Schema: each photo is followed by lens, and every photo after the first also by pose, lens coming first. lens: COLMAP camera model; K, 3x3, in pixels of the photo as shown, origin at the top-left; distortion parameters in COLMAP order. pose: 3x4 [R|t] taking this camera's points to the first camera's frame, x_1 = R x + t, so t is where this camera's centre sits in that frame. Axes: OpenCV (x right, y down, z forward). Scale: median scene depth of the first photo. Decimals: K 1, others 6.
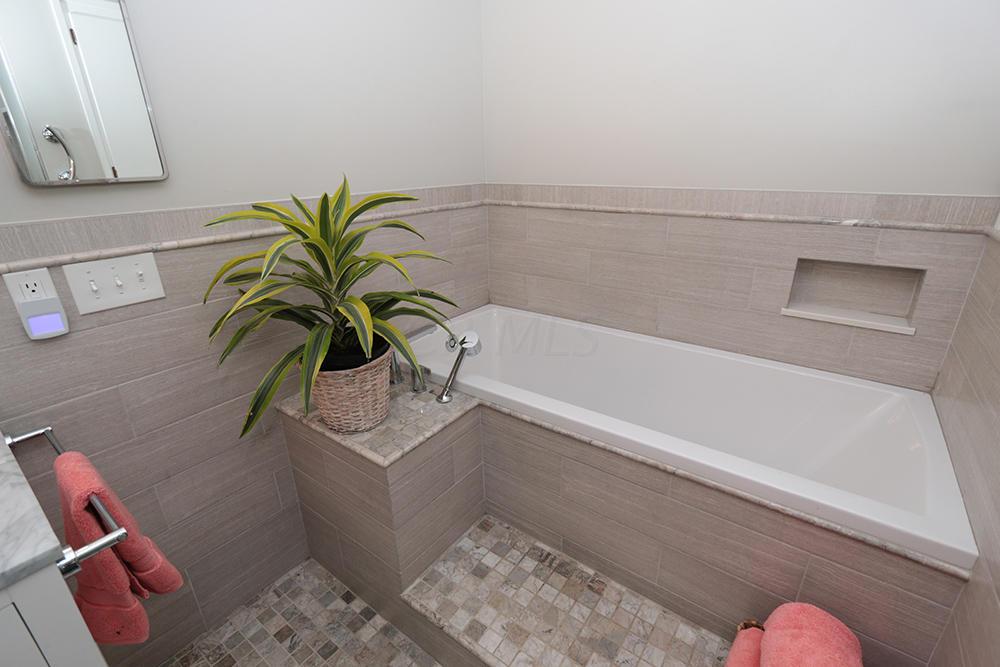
lens RADIAL K [[452.2, 0, 501.7], [0, 452.2, 332.9], [0, 0, 1]] dist [-0.018469, 0.000605]
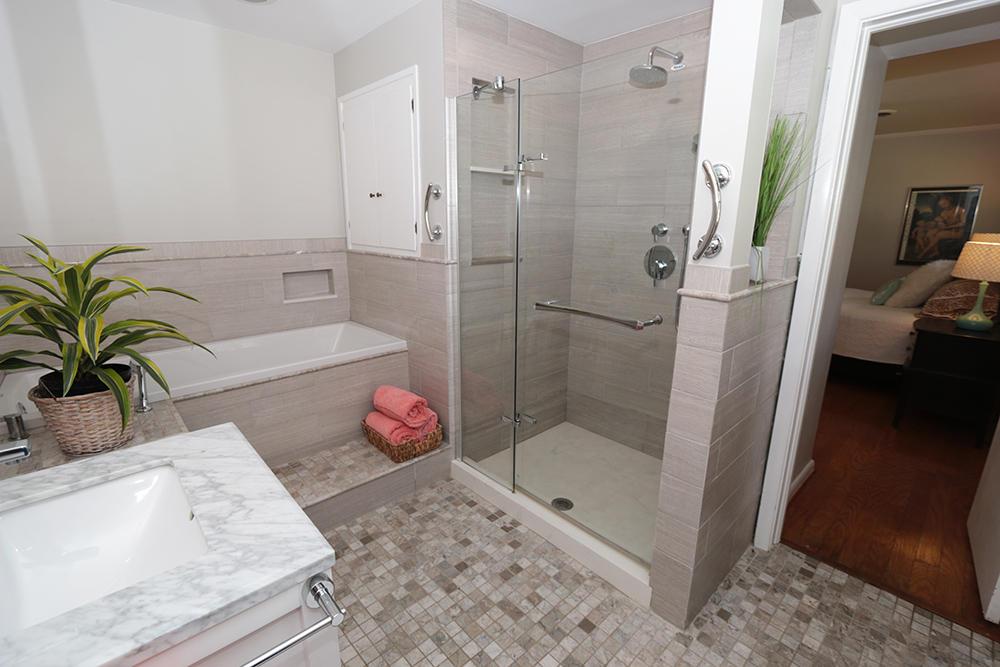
lens RADIAL K [[452.2, 0, 501.7], [0, 452.2, 332.9], [0, 0, 1]] dist [-0.018469, 0.000605]
pose [[0.183470, -0.224155, 0.957128, -1.183935], [0.341884, 0.927423, 0.151663, 0.110738], [-0.921658, 0.299401, 0.246789, -0.291371]]
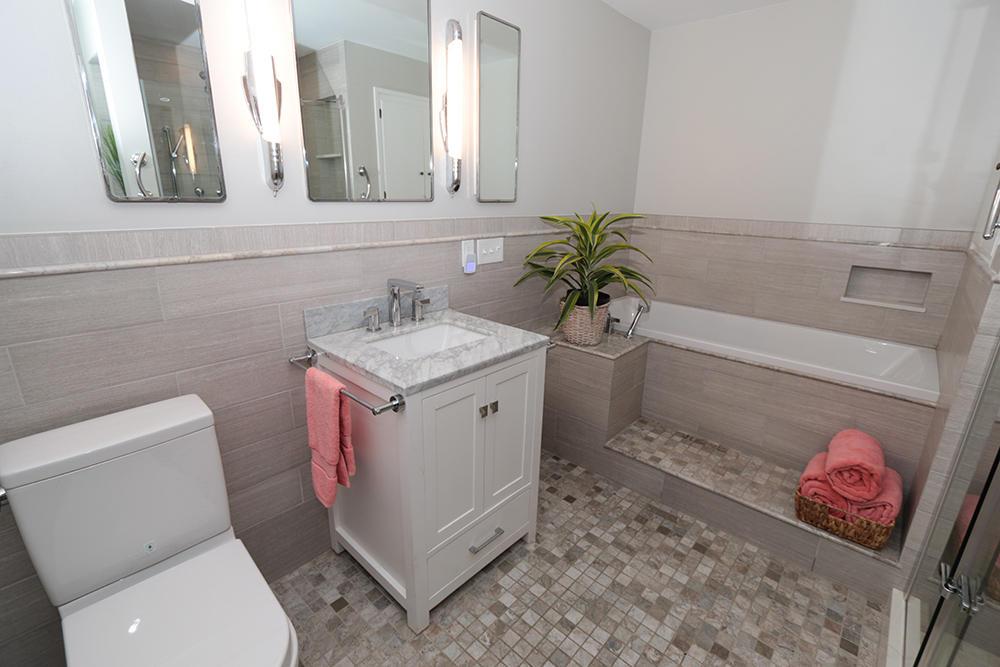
lens RADIAL K [[452.2, 0, 501.7], [0, 452.2, 332.9], [0, 0, 1]] dist [-0.018469, 0.000605]
pose [[0.994142, 0.065111, -0.086263, -0.499070], [-0.070831, 0.995369, -0.064993, 0.303610], [0.081632, 0.070722, 0.994150, -0.779945]]
